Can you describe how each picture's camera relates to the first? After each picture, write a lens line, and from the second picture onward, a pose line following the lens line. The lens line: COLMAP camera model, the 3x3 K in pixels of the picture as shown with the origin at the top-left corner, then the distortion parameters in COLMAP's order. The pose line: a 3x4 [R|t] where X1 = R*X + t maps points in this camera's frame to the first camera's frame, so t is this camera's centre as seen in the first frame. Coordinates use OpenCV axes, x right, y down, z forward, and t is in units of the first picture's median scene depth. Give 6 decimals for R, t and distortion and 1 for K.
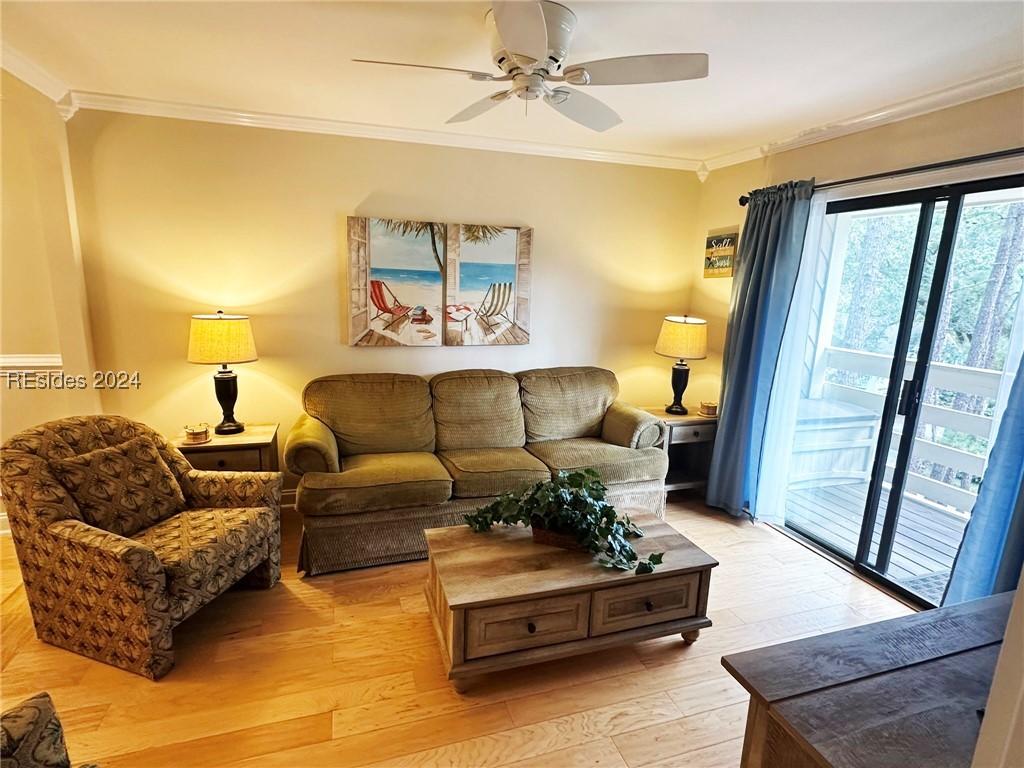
lens RADIAL K [[529.6, 0, 512.0], [0, 529.6, 384.0], [0, 0, 1]] dist [-0.004478, 0.000582]
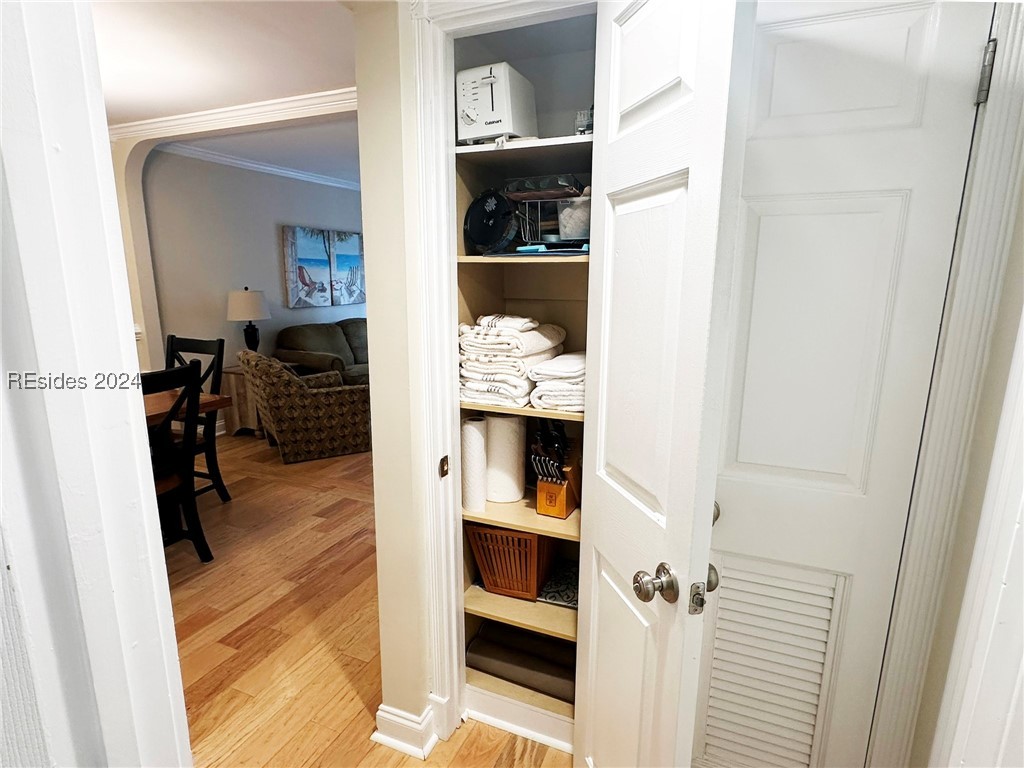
lens RADIAL K [[529.6, 0, 512.0], [0, 529.6, 384.0], [0, 0, 1]] dist [-0.004478, 0.000582]
pose [[0.669872, -0.180243, 0.720267, -0.992365], [0.162141, 0.982185, 0.094990, 0.100702], [-0.724556, 0.053153, 0.687163, -0.511238]]
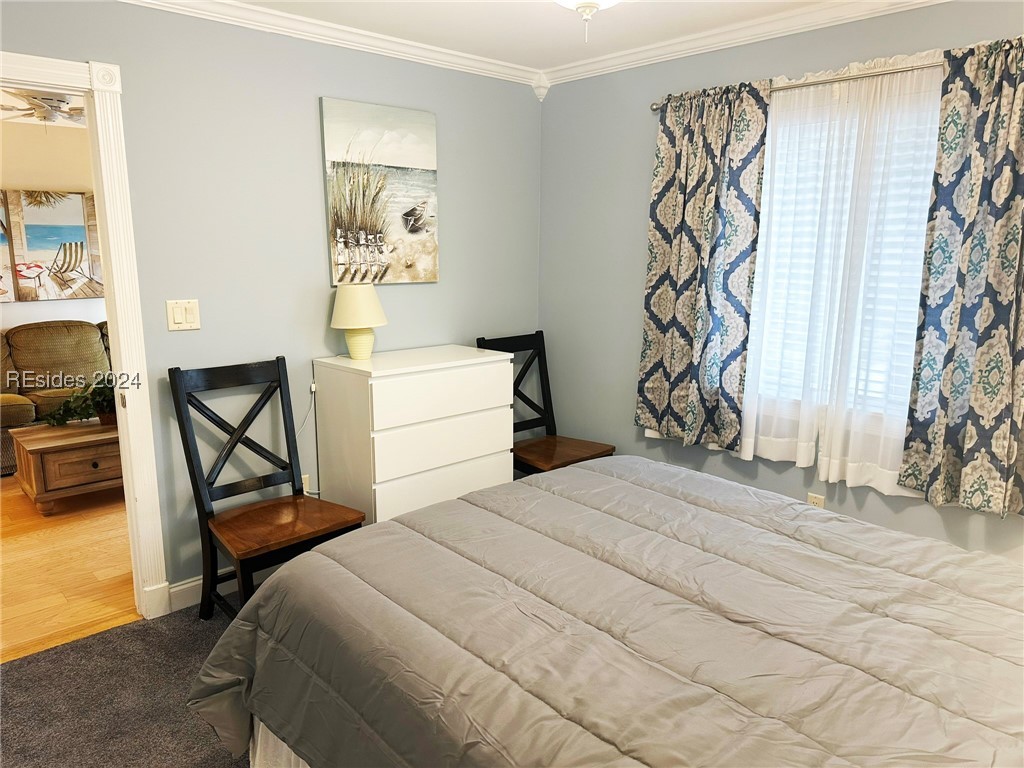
lens RADIAL K [[720.3, 0, 515.1], [0, 720.3, 385.3], [0, 0, 1]] dist [0.064464, -0.071929]
pose [[0.904906, -0.107765, 0.411742, 0.163970], [0.102464, 0.994121, 0.035001, 0.155222], [-0.413093, 0.010516, 0.910628, -0.810055]]
